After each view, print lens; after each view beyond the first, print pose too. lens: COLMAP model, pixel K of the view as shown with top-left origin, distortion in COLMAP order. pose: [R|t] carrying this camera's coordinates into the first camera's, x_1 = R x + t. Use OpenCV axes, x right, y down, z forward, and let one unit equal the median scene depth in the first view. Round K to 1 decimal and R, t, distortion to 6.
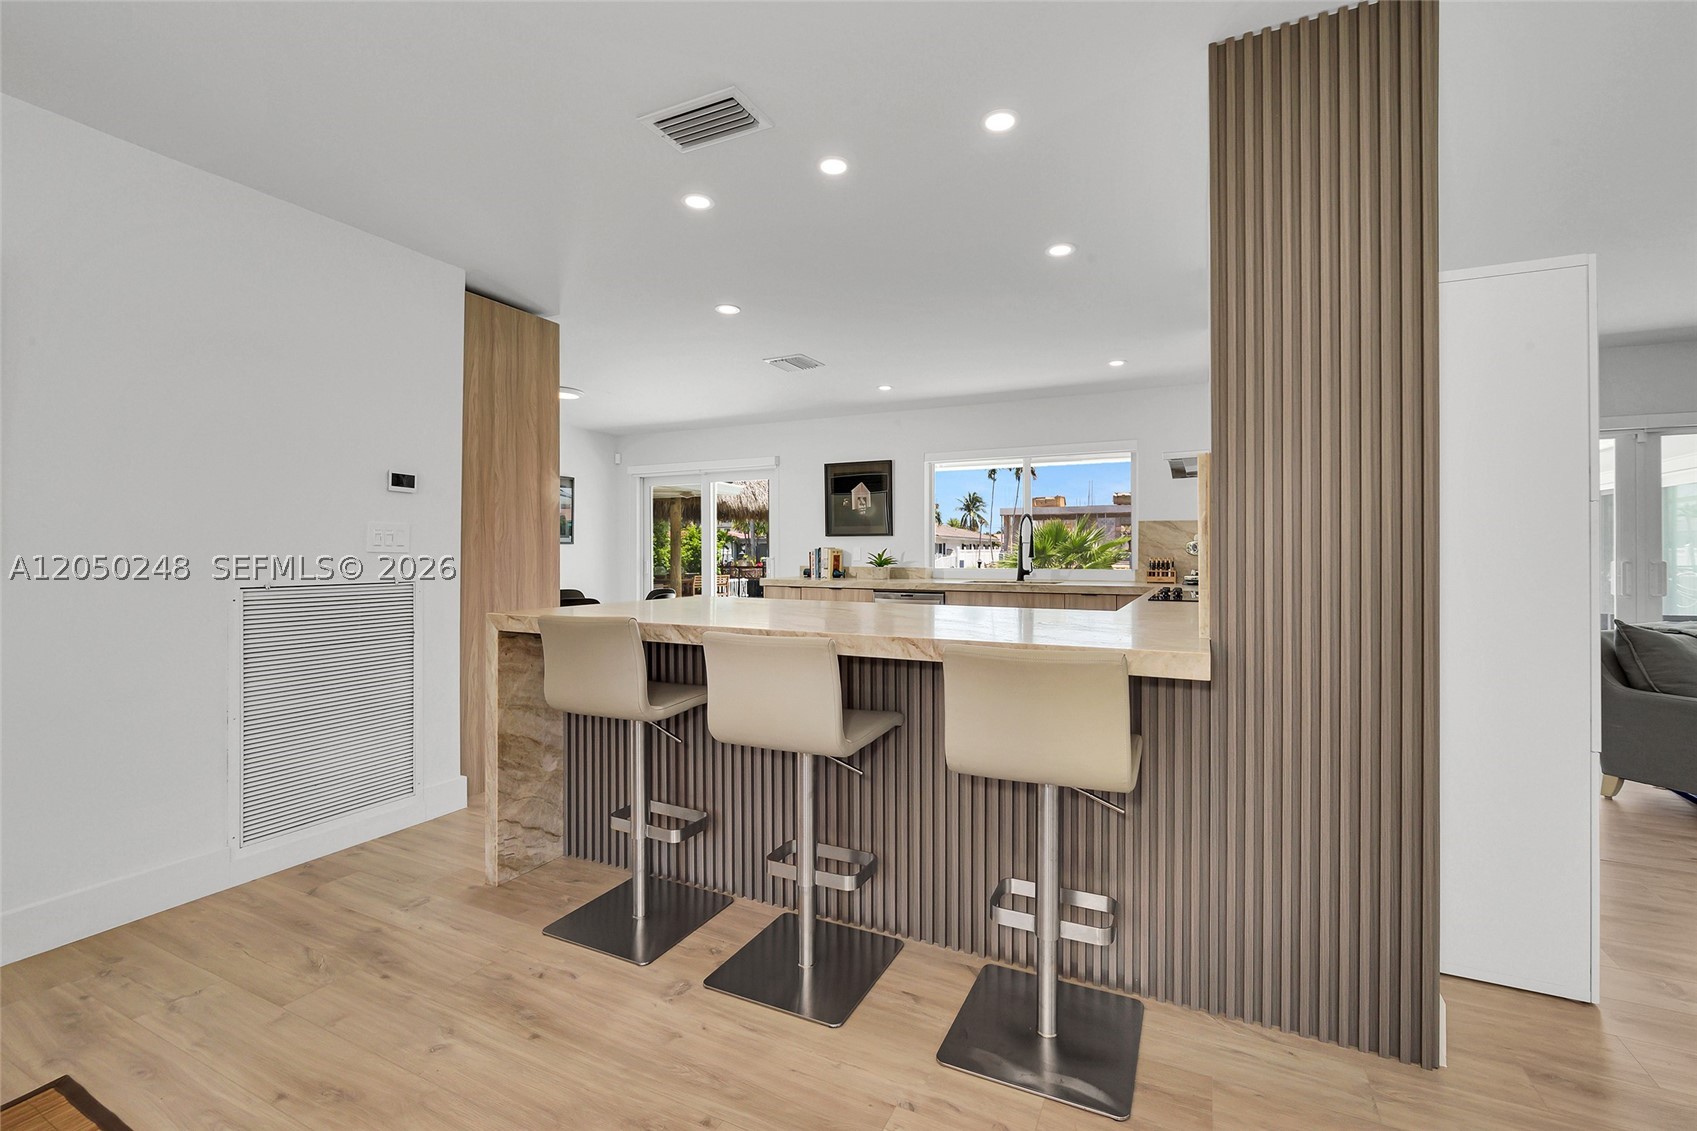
lens RADIAL K [[685.8, 0, 864.9], [0, 685.8, 552.6], [0, 0, 1]] dist [-0.008754, 0.001638]
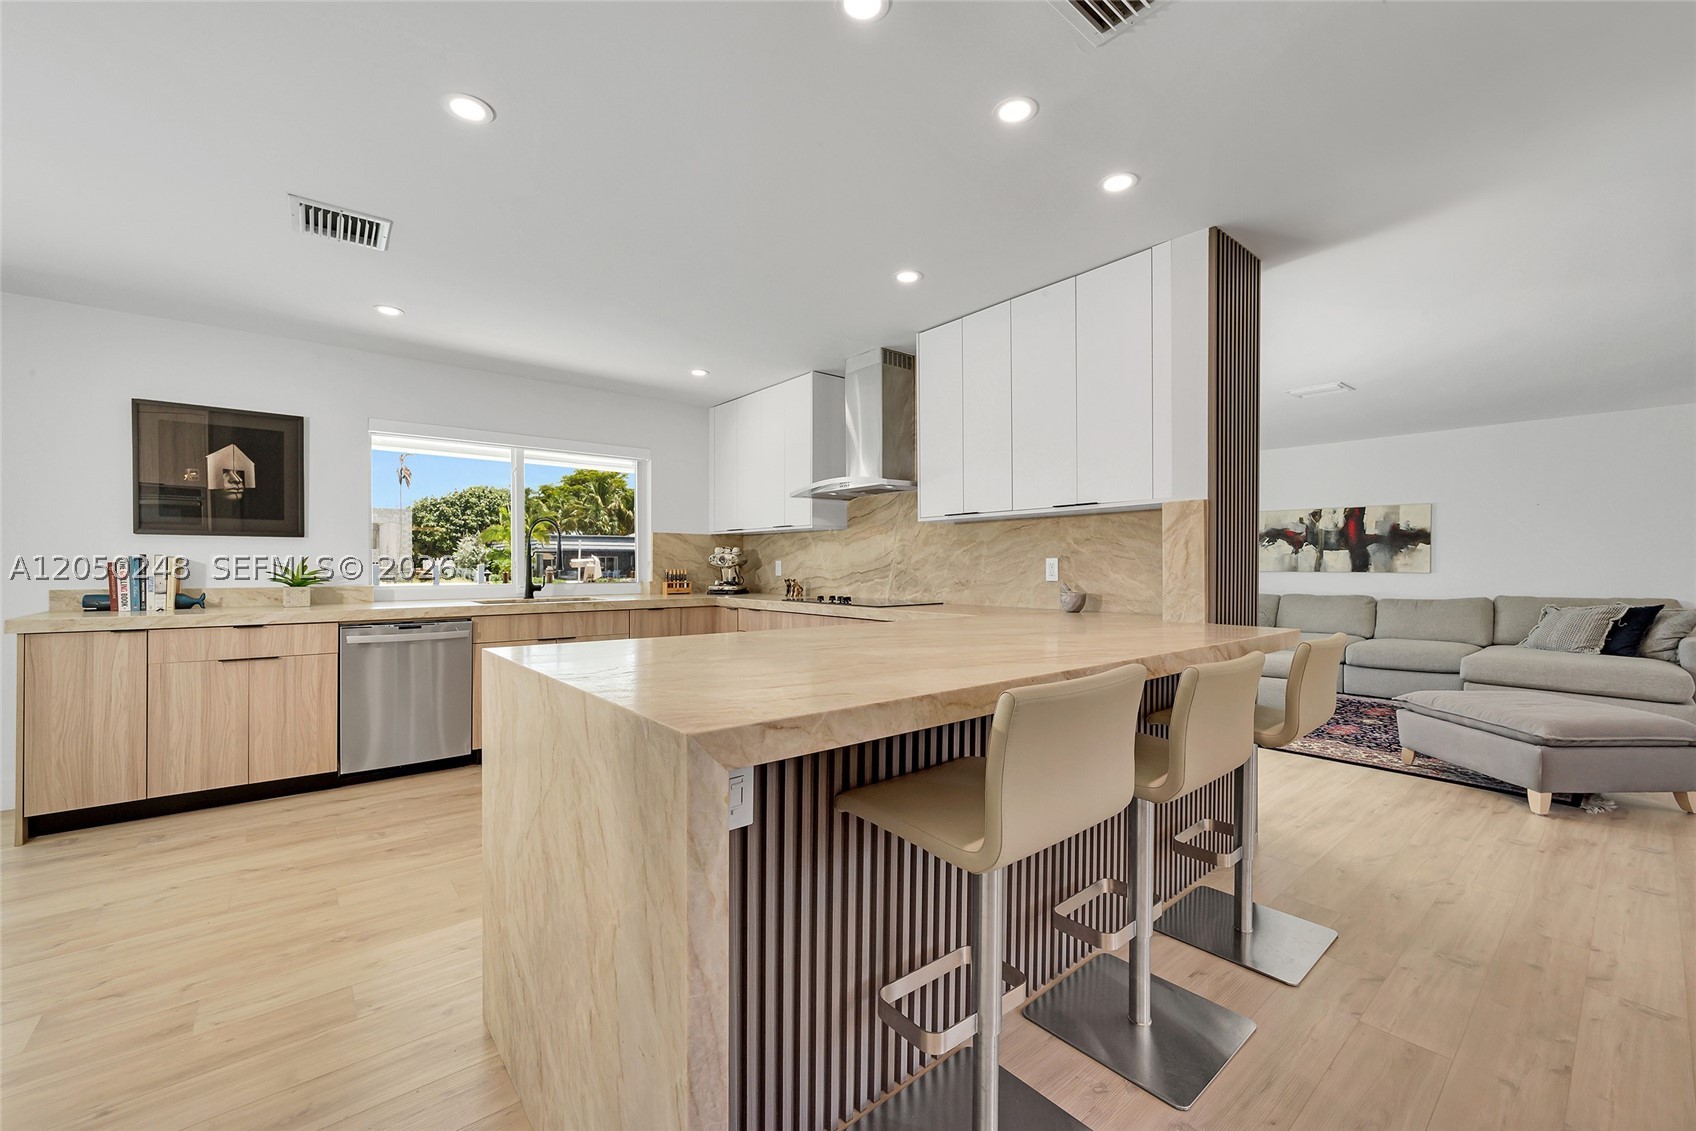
lens RADIAL K [[685.4, 0, 838.7], [0, 685.4, 564.7], [0, 0, 1]] dist [-0.008754, 0.001638]
pose [[0.418965, 0.000302, 0.908003, -0.327839], [-0.001502, 0.999999, 0.000361, -0.000459], [-0.908001, -0.001515, 0.418965, 0.300548]]
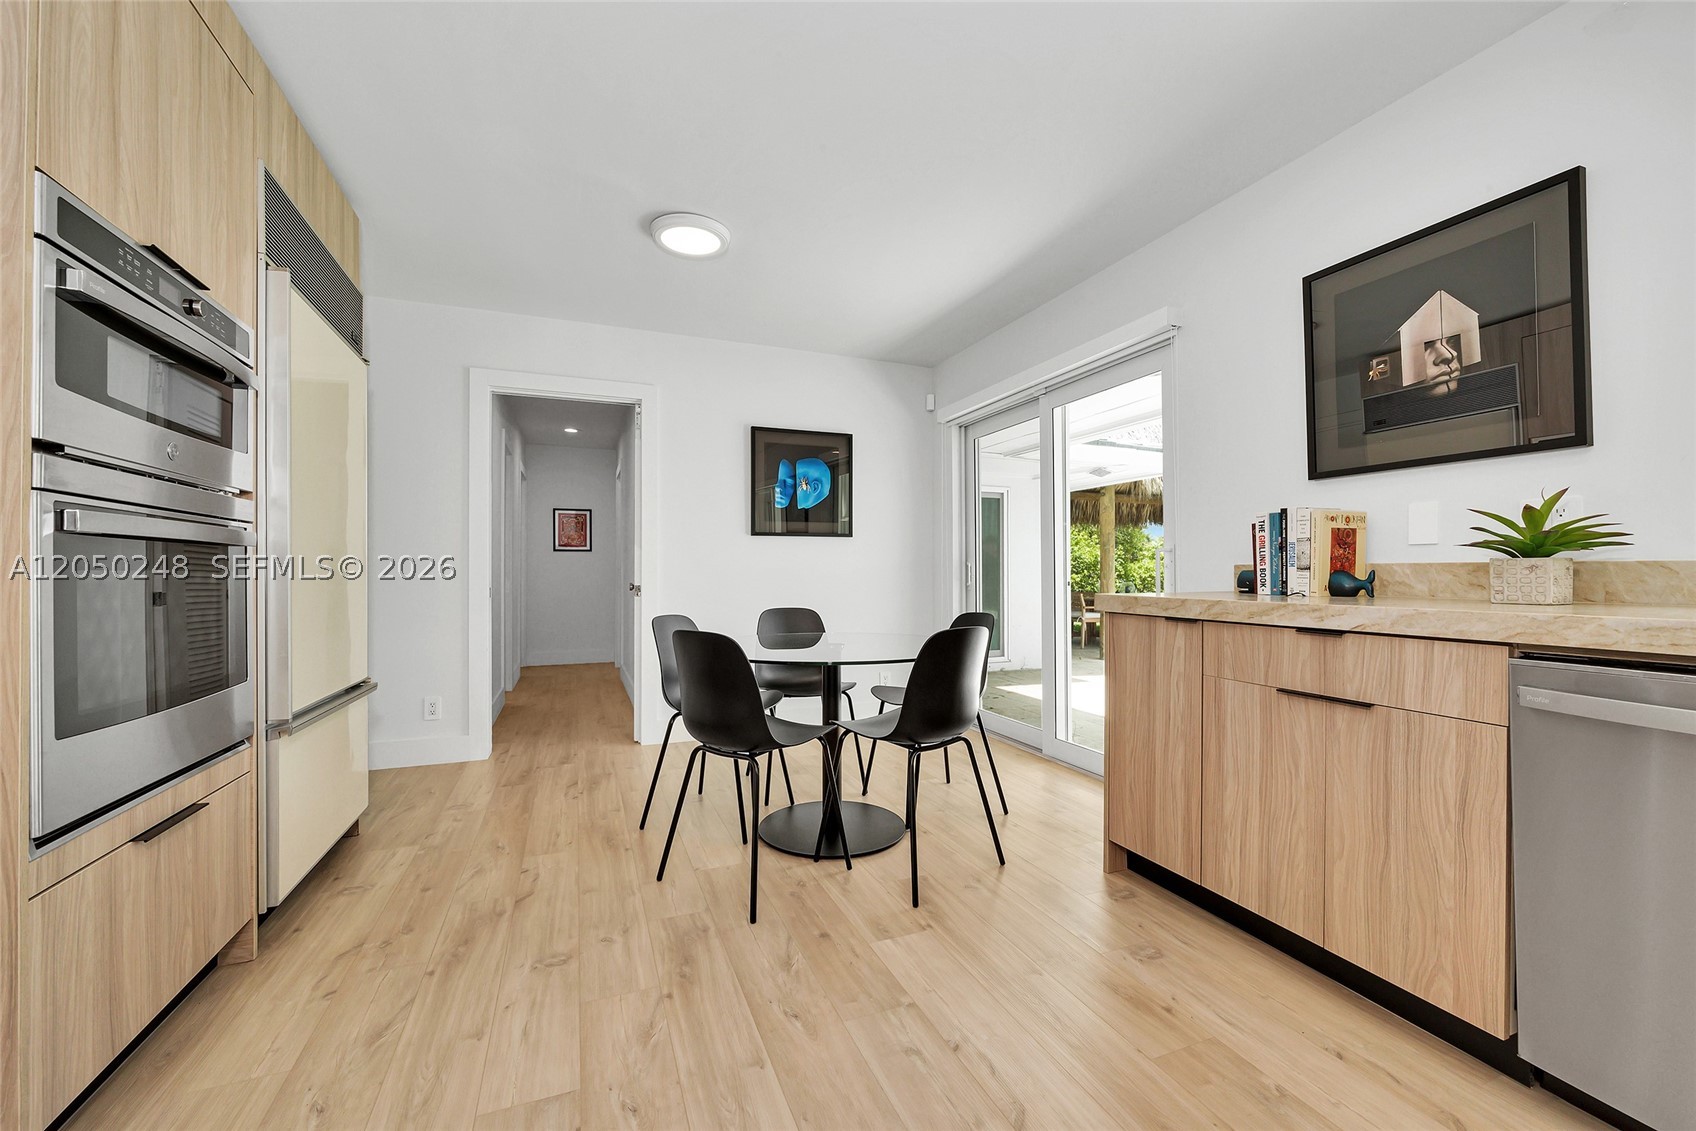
lens RADIAL K [[685.4, 0, 855.9], [0, 685.4, 570.1], [0, 0, 1]] dist [-0.008754, 0.001638]
pose [[0.746714, -0.003707, -0.665135, 0.001908], [0.000788, 0.999989, -0.004689, 0.025862], [0.665145, 0.002978, 0.746708, 0.621607]]
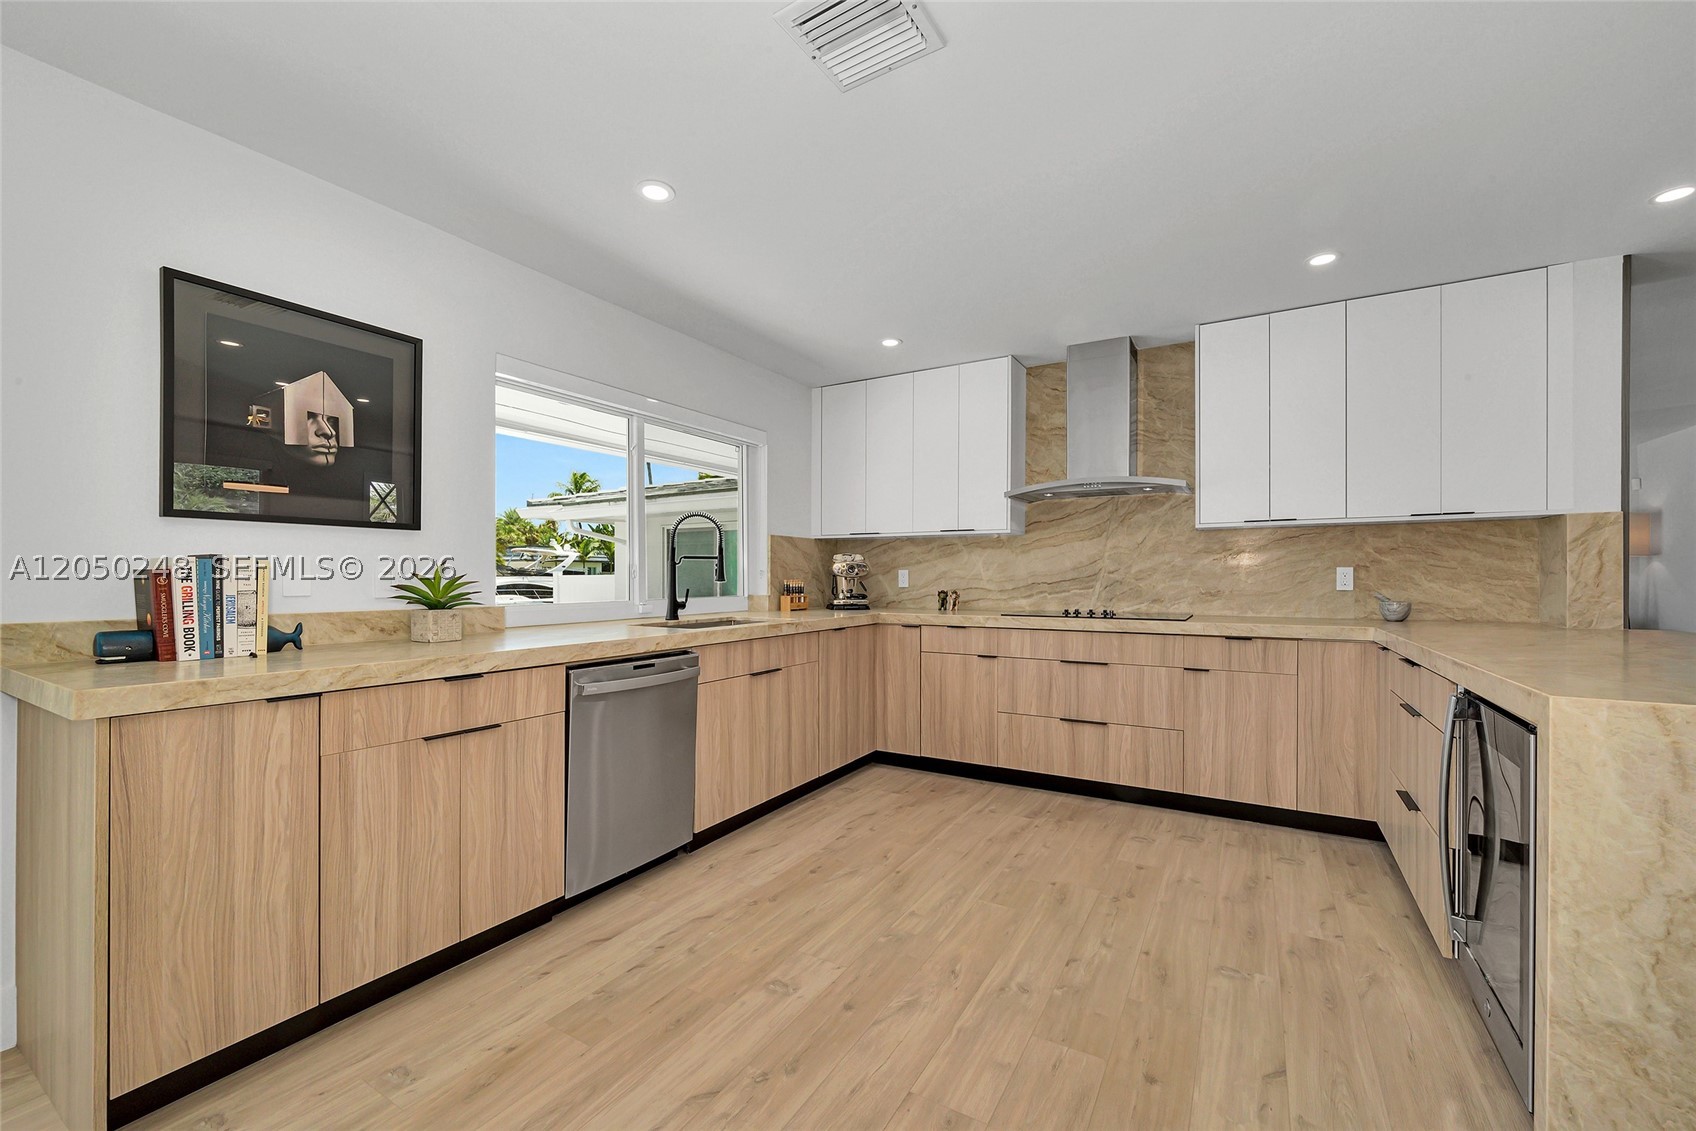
lens RADIAL K [[685.4, 0, 835.5], [0, 685.4, 578.1], [0, 0, 1]] dist [-0.008754, 0.001638]
pose [[0.090799, -0.003525, 0.995863, -0.338148], [-0.000997, 0.999993, 0.003631, 0.001276], [-0.995869, -0.001323, 0.090794, 0.737929]]
